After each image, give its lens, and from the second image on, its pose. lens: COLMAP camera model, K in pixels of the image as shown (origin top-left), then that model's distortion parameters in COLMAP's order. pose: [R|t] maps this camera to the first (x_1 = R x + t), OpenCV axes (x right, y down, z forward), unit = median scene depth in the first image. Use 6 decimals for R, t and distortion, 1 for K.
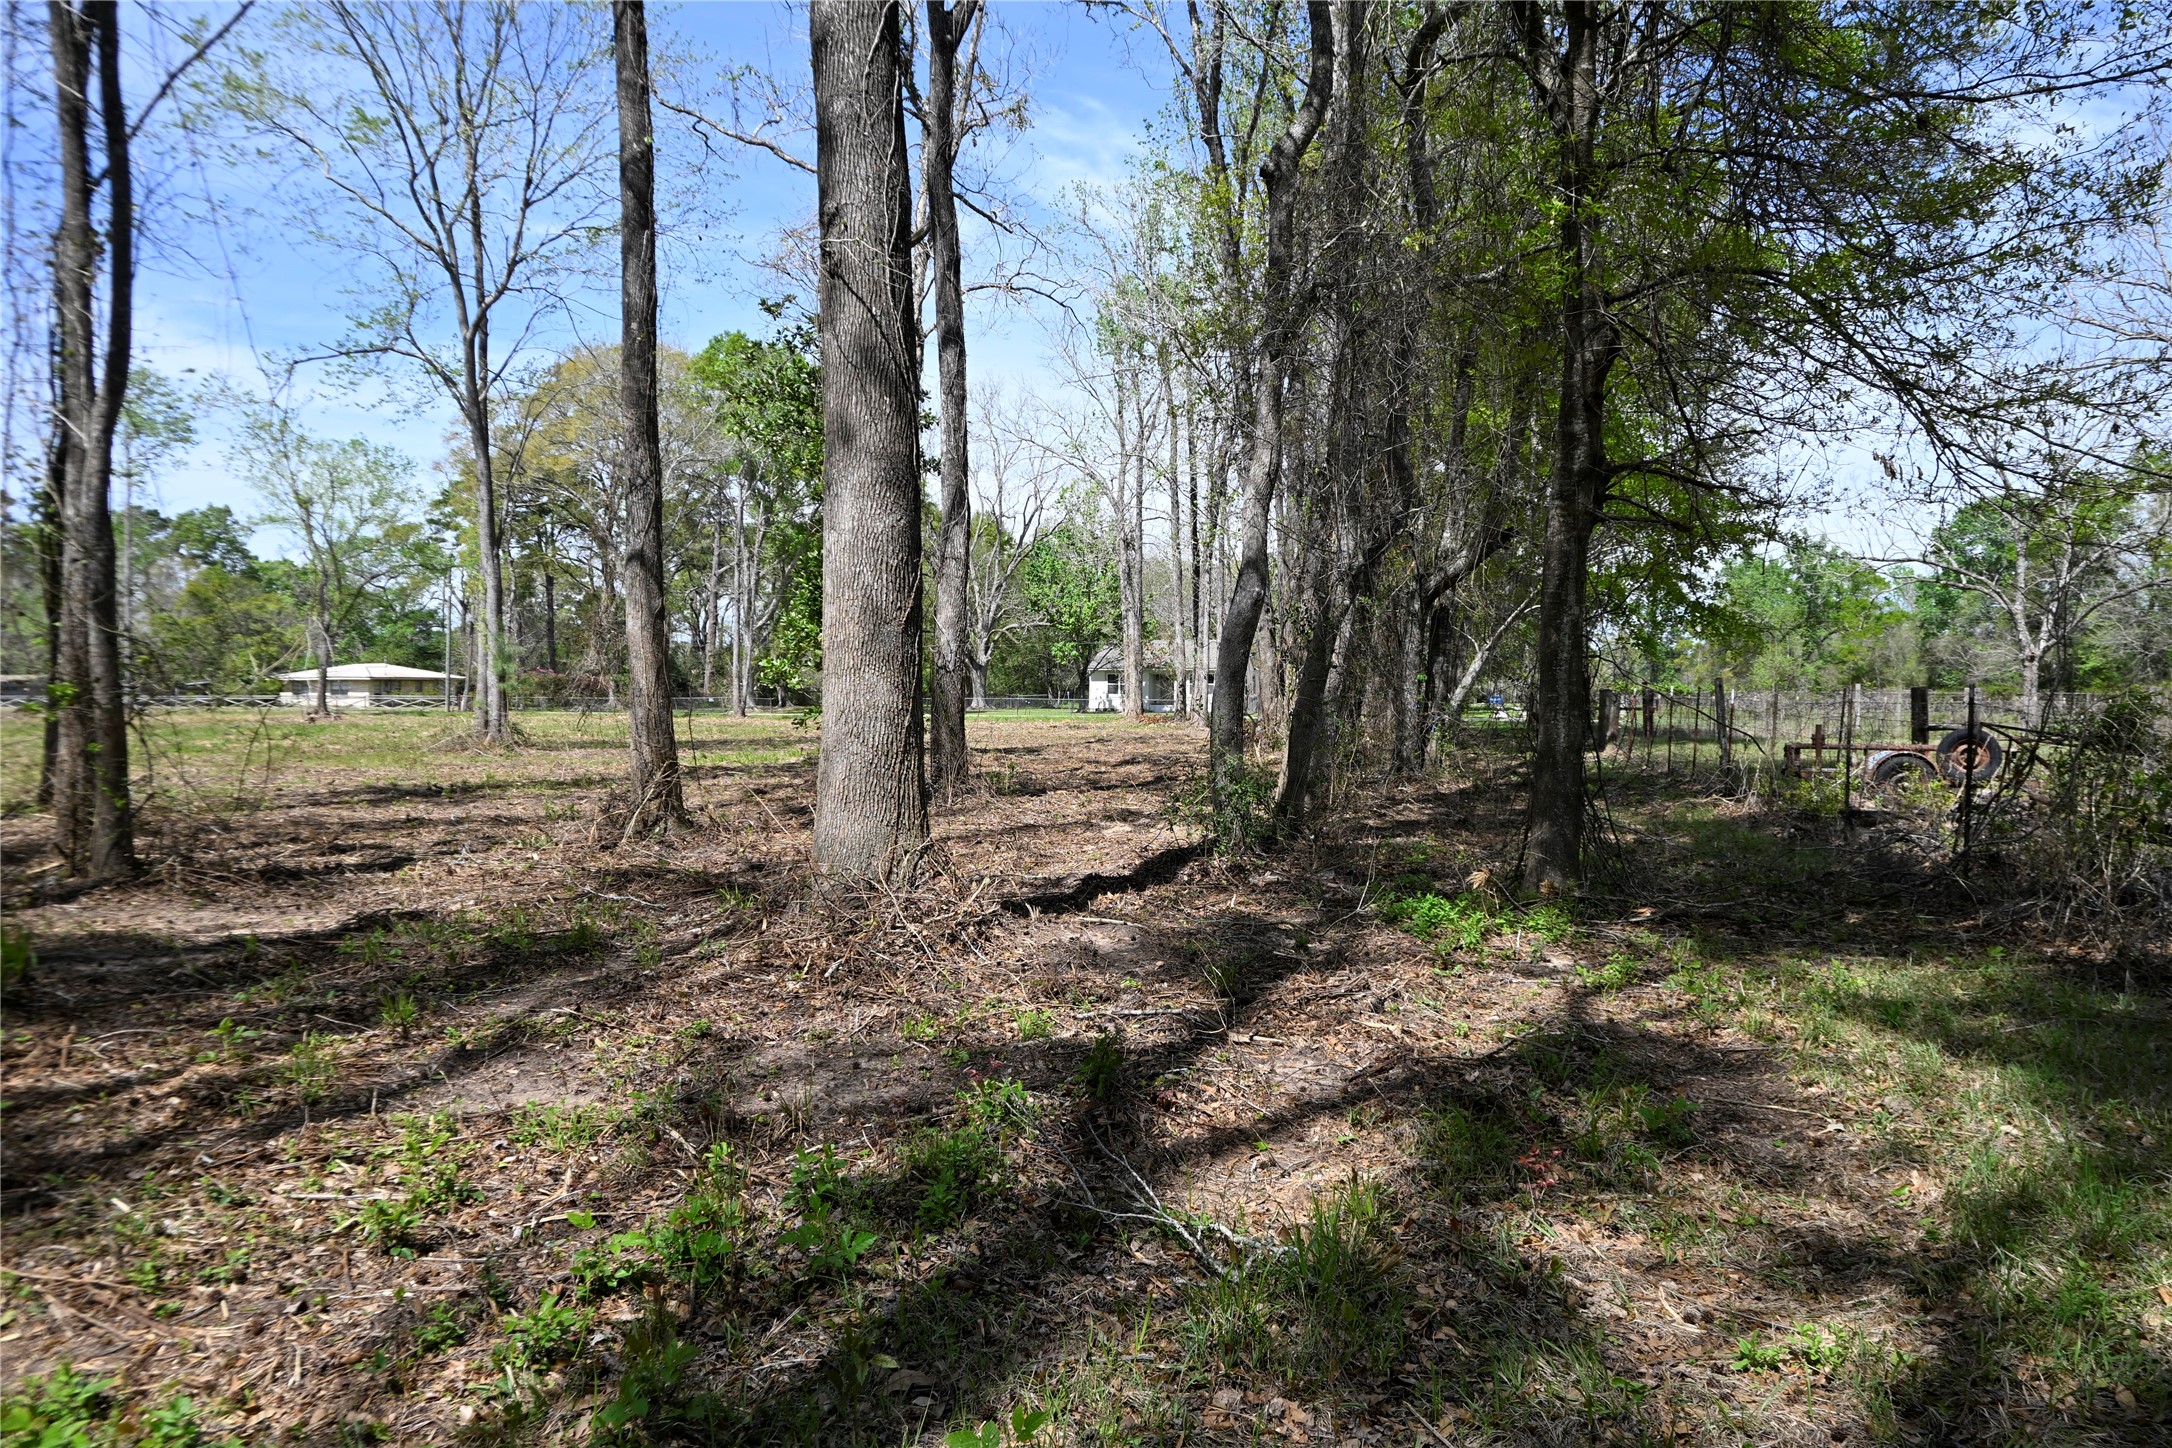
lens RADIAL K [[1489.8, 0, 1086.0], [0, 1489.8, 724.0], [0, 0, 1]] dist [-0.001519, -0.000883]
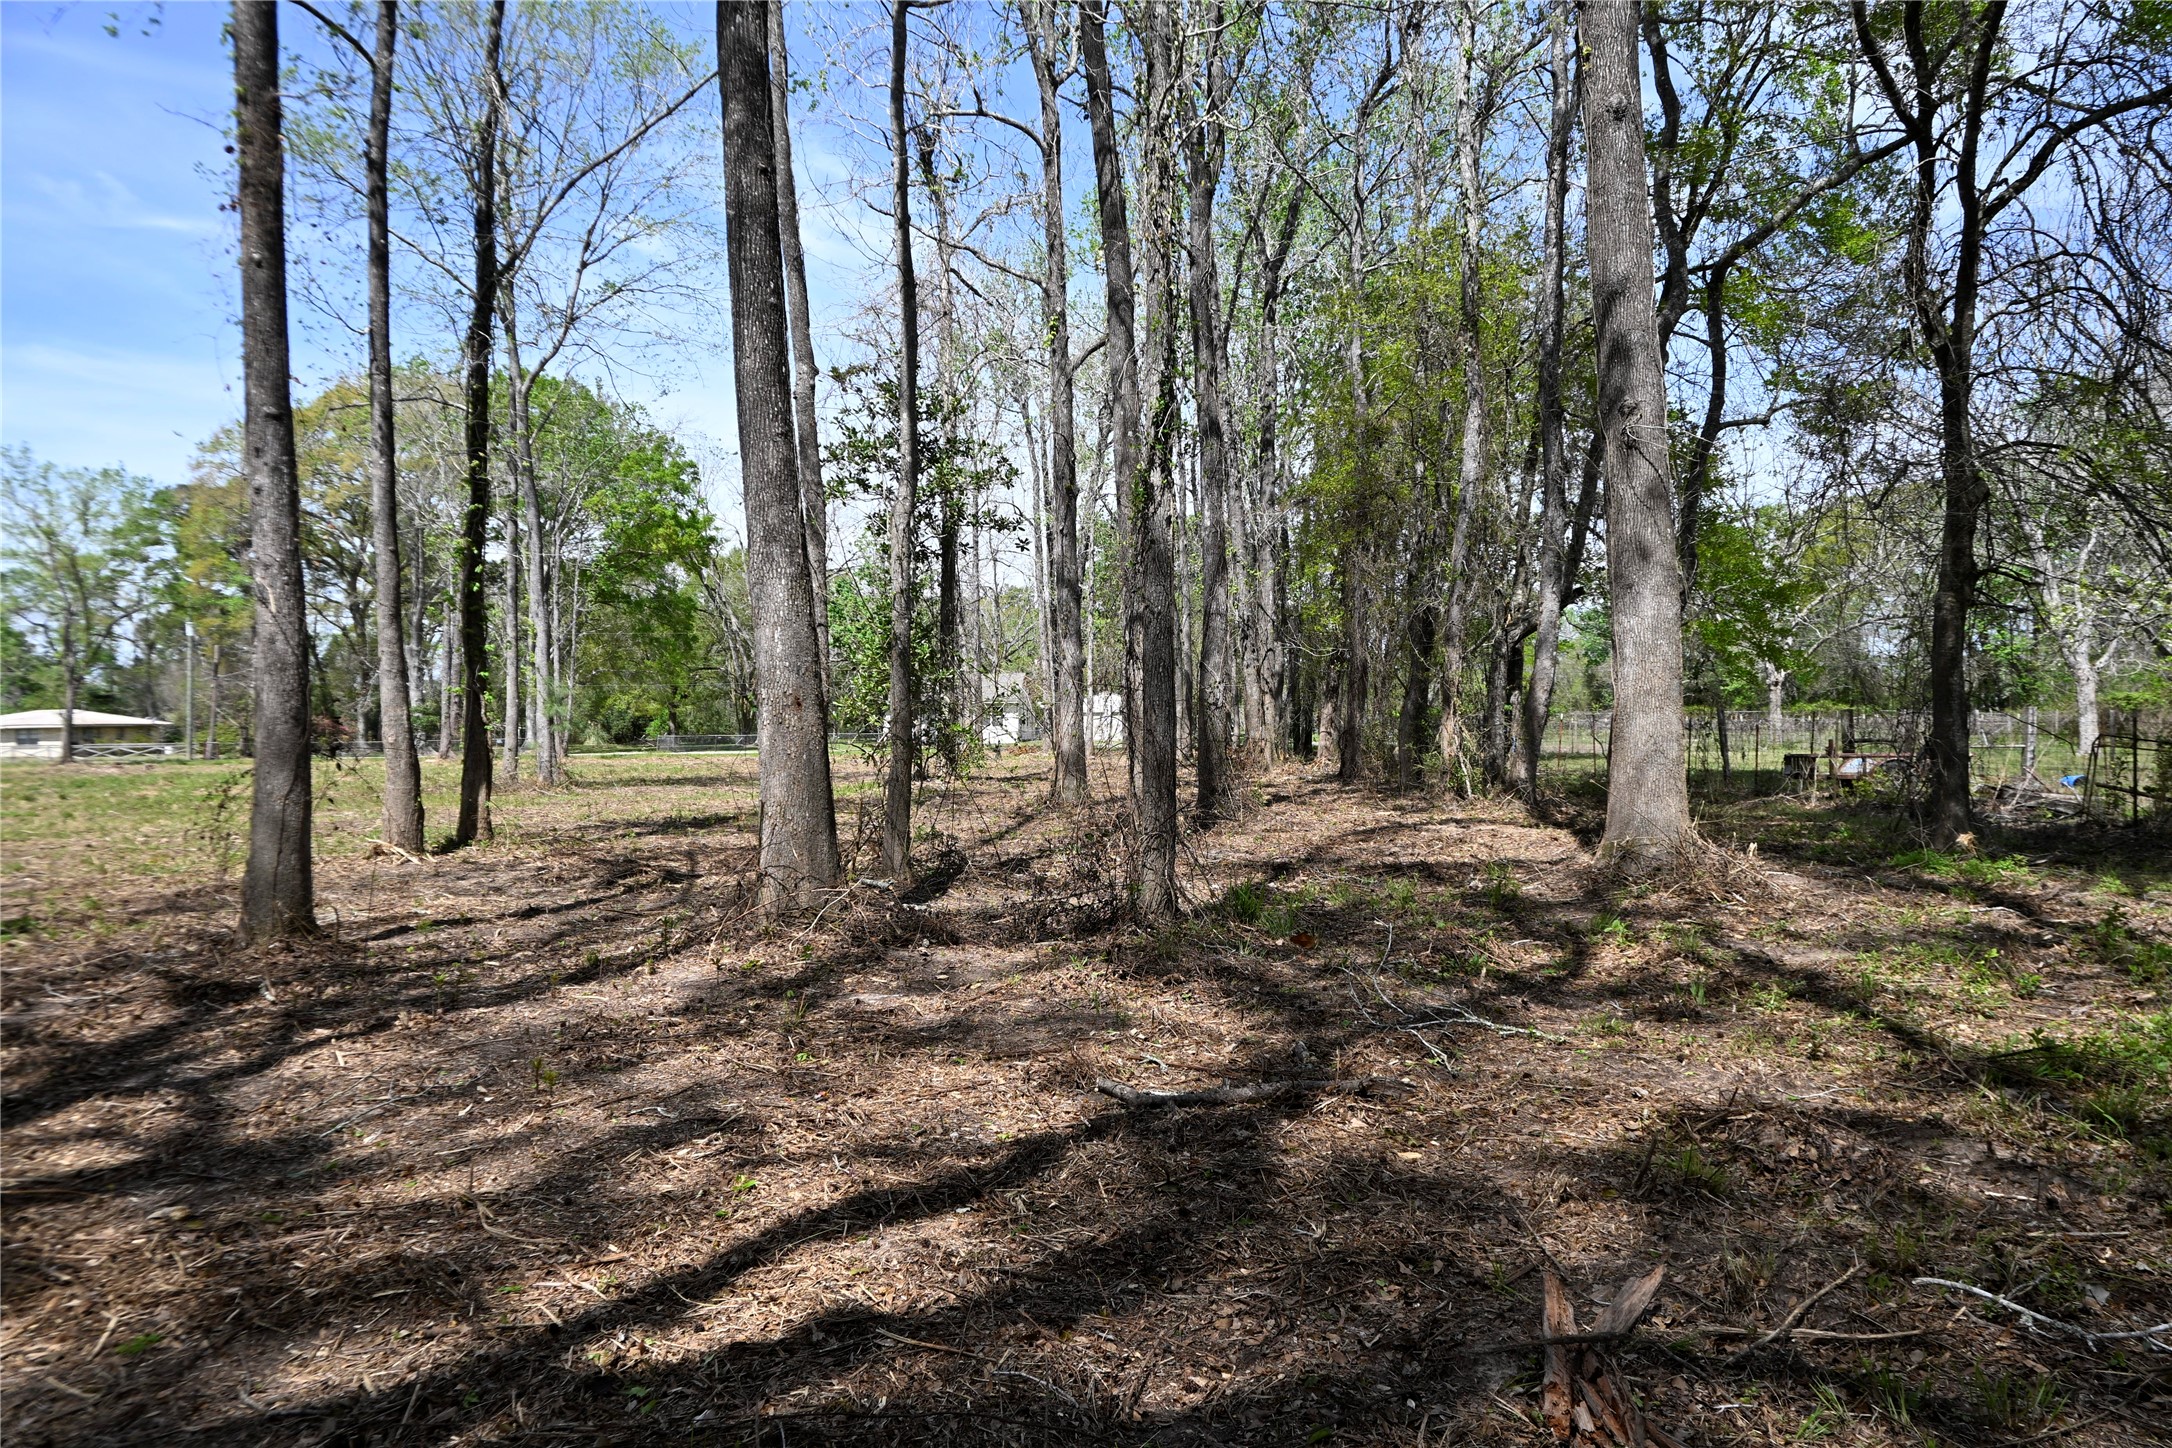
lens RADIAL K [[1489.8, 0, 1086.0], [0, 1489.8, 724.0], [0, 0, 1]] dist [-0.001519, -0.000883]
pose [[0.983851, -0.016247, 0.178253, -0.185893], [0.020337, 0.999570, -0.021137, 0.001287], [-0.177833, 0.024421, 0.983758, -0.069161]]
